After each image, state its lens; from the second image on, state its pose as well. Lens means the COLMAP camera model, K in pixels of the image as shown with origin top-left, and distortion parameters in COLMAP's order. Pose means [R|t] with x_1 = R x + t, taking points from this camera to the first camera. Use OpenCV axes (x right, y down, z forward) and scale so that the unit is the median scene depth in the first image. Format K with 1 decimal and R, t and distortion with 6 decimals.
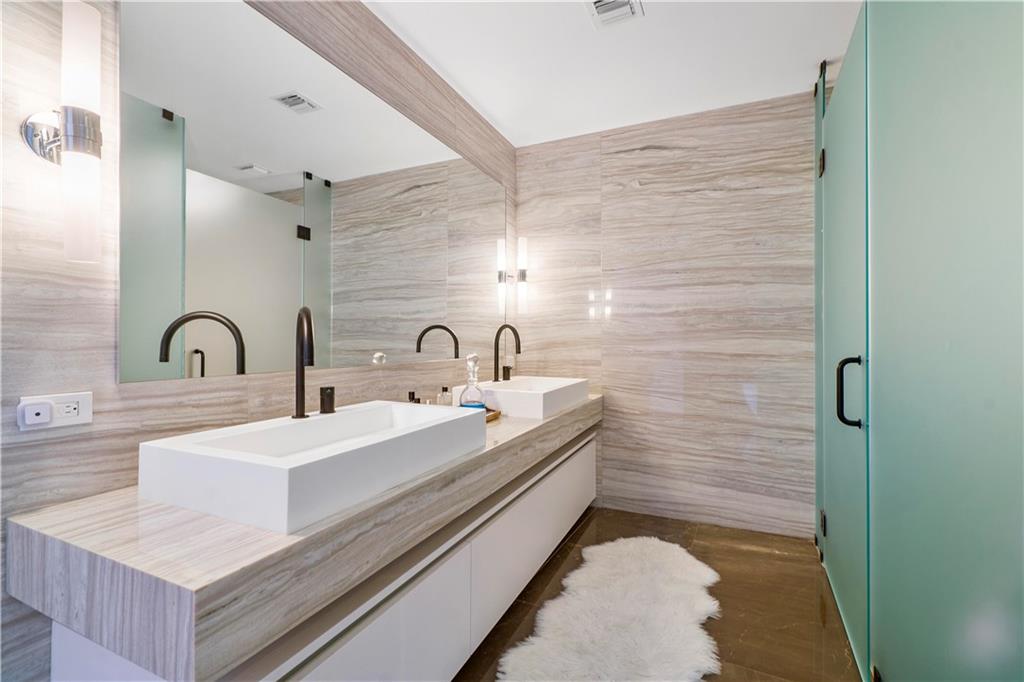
lens RADIAL K [[457.2, 0, 511.3], [0, 457.2, 340.4], [0, 0, 1]] dist [0.002493, 0.000910]
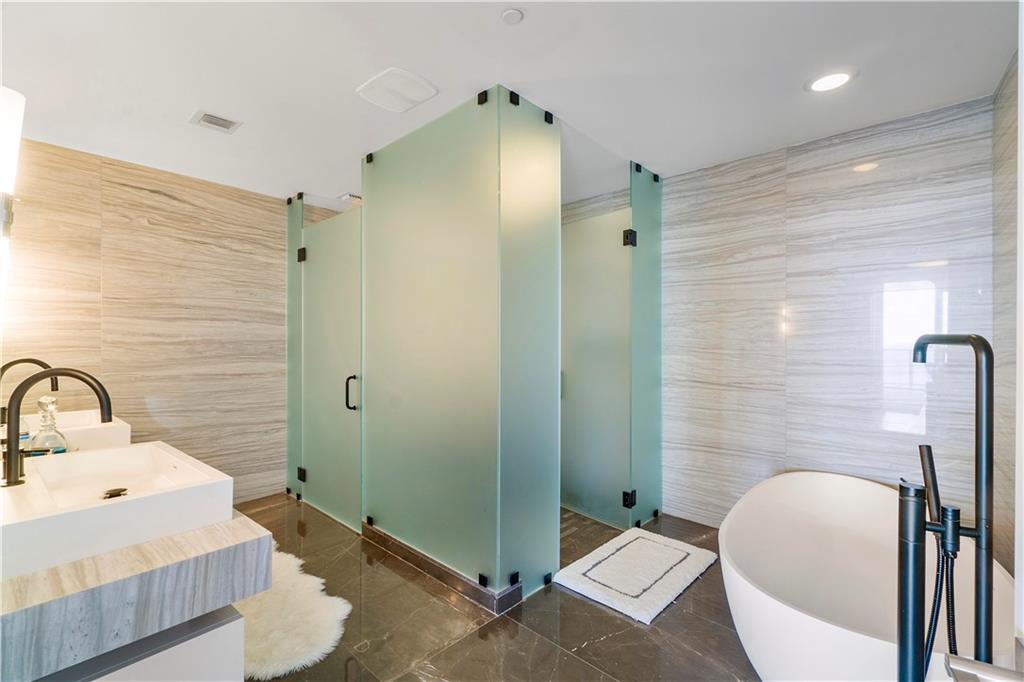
lens RADIAL K [[457.2, 0, 512.2], [0, 457.2, 342.6], [0, 0, 1]] dist [0.002493, 0.000910]
pose [[0.253821, -0.002065, 0.967249, -0.583592], [-0.002470, 0.999993, 0.002783, -0.066116], [-0.967248, -0.003095, 0.253814, -0.115607]]
